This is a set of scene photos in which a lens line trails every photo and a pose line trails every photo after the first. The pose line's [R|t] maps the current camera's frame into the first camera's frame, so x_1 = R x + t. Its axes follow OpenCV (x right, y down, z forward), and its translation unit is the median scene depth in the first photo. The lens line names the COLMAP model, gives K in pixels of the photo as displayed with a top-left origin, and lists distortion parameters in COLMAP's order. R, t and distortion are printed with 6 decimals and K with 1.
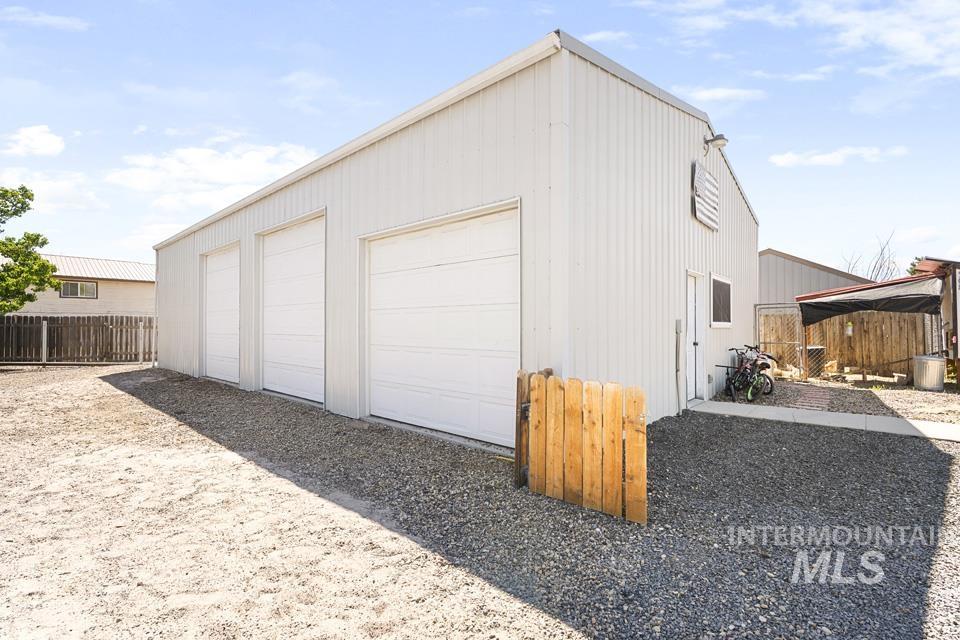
lens RADIAL K [[453.8, 0, 467.1], [0, 453.8, 323.4], [0, 0, 1]] dist [0.000347, 0.000938]
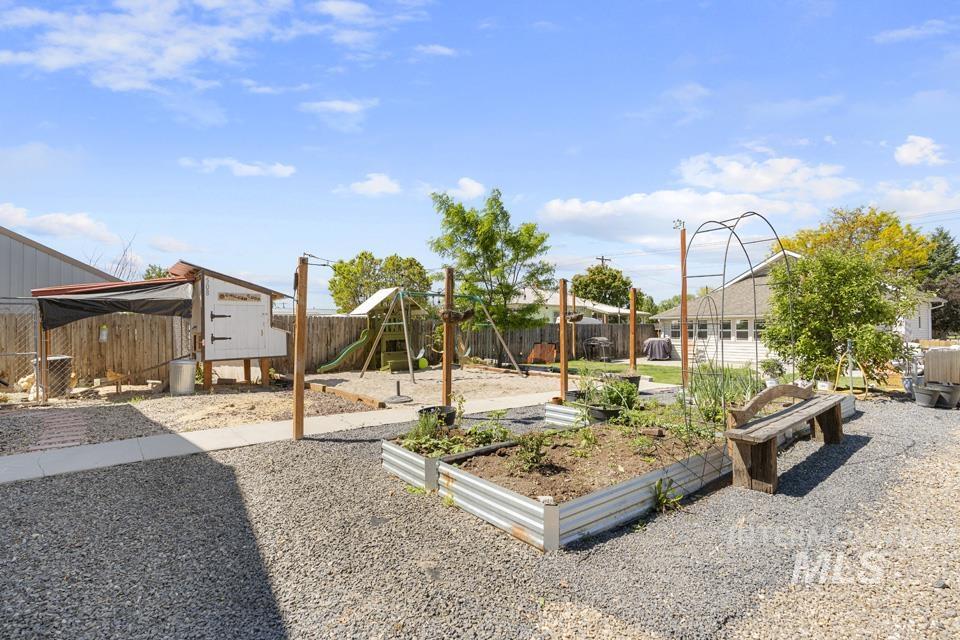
lens RADIAL K [[453.8, 0, 467.1], [0, 453.8, 323.4], [0, 0, 1]] dist [0.000347, 0.000938]
pose [[0.149964, 0.011110, 0.988629, 0.116669], [-0.002007, 0.999938, -0.010933, 0.001588], [-0.988689, -0.000345, 0.149977, 0.215118]]
